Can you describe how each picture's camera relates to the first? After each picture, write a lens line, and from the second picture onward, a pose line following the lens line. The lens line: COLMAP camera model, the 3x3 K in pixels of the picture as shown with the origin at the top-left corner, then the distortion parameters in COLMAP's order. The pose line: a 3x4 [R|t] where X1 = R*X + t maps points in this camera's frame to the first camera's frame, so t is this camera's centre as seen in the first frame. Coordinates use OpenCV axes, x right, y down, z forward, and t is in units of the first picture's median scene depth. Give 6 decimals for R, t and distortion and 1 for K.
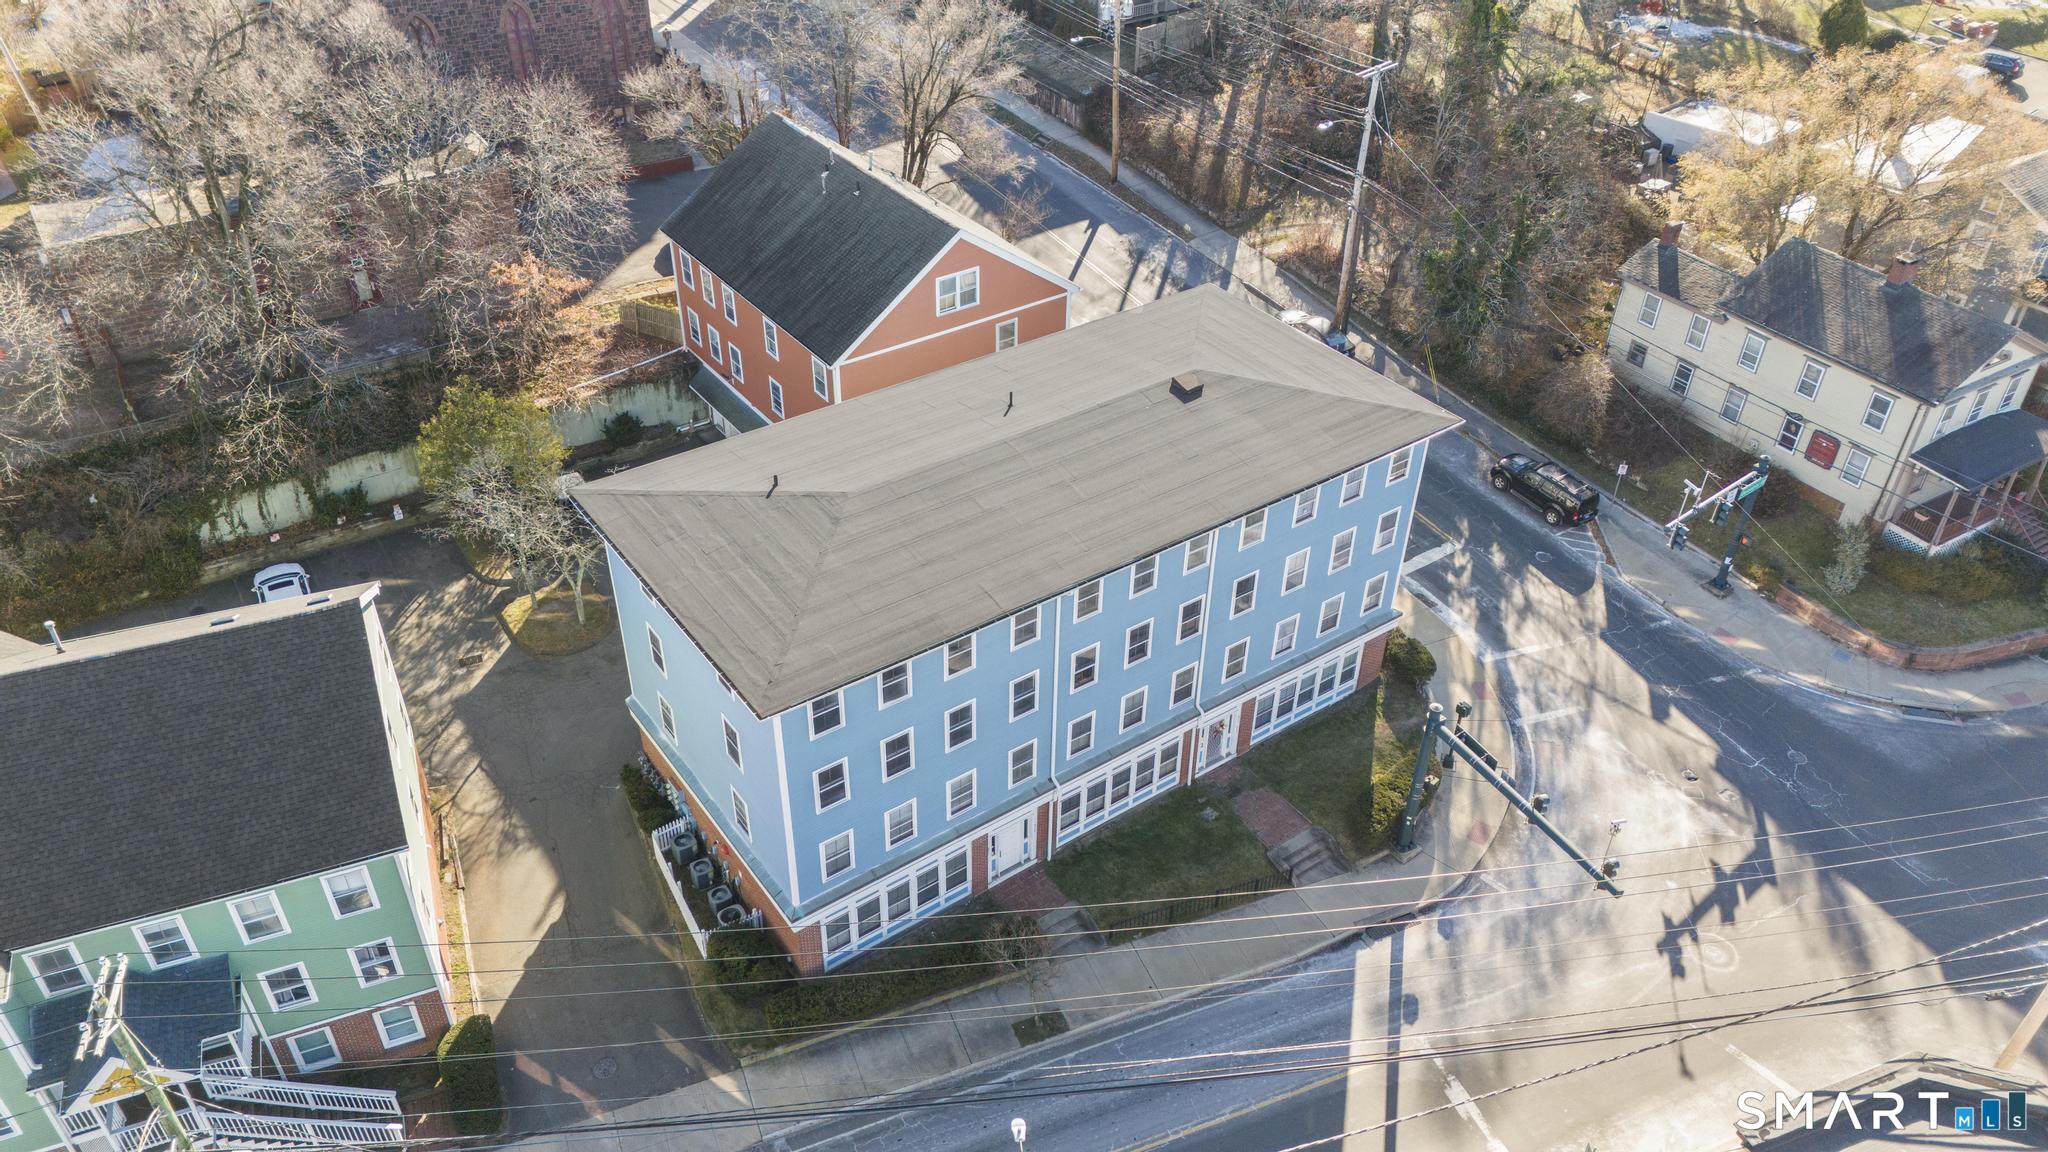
lens RADIAL K [[1495.2, 0, 1018.4], [0, 1495.2, 574.2], [0, 0, 1]] dist [0.048701, -0.003364]
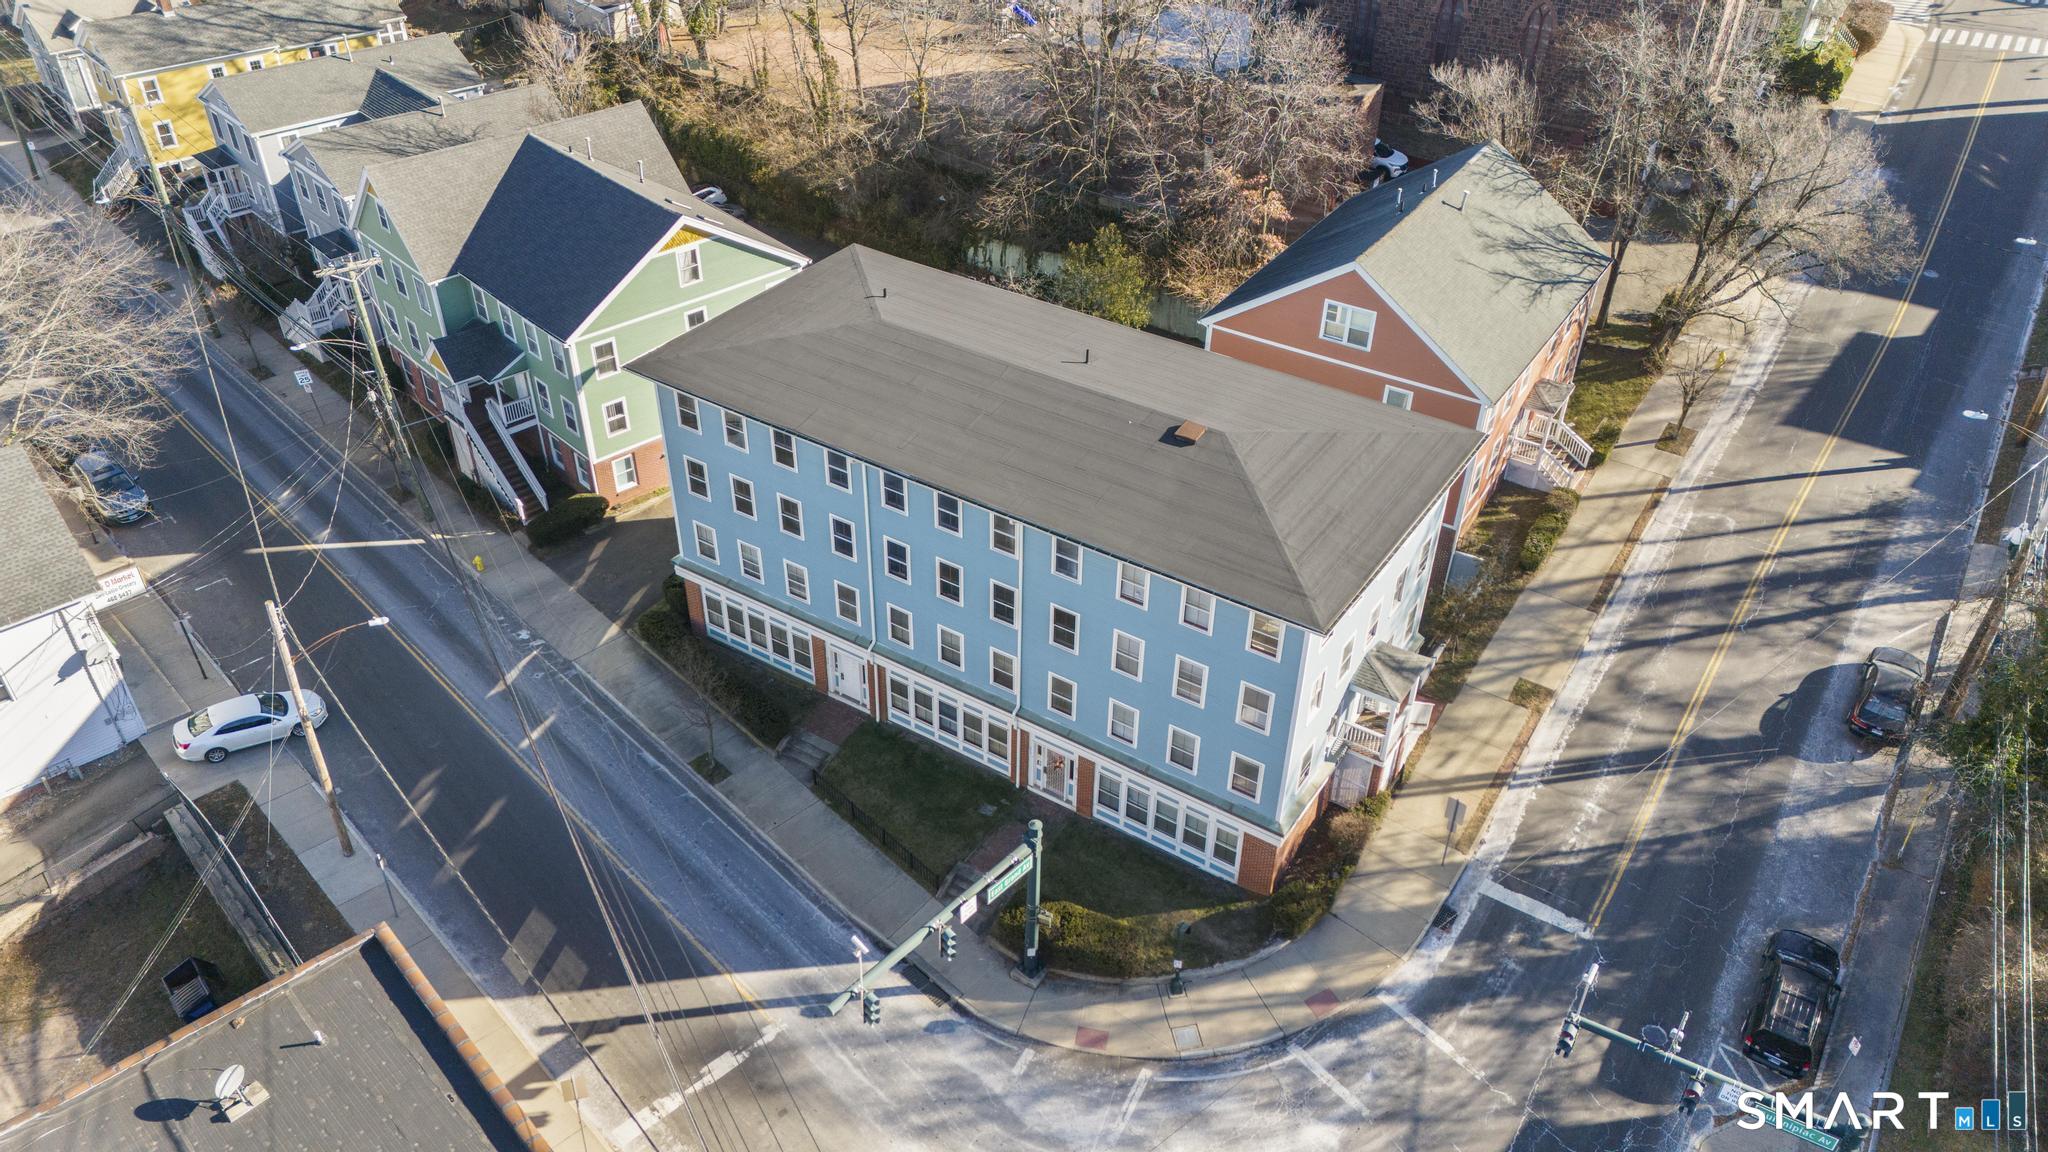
lens RADIAL K [[1495.2, 0, 1018.4], [0, 1495.2, 574.2], [0, 0, 1]] dist [0.048701, -0.003364]
pose [[0.360930, 0.541489, -0.759289, 0.699424], [-0.559749, 0.776992, 0.288035, -0.224850], [0.745929, 0.321051, 0.583538, 0.334913]]
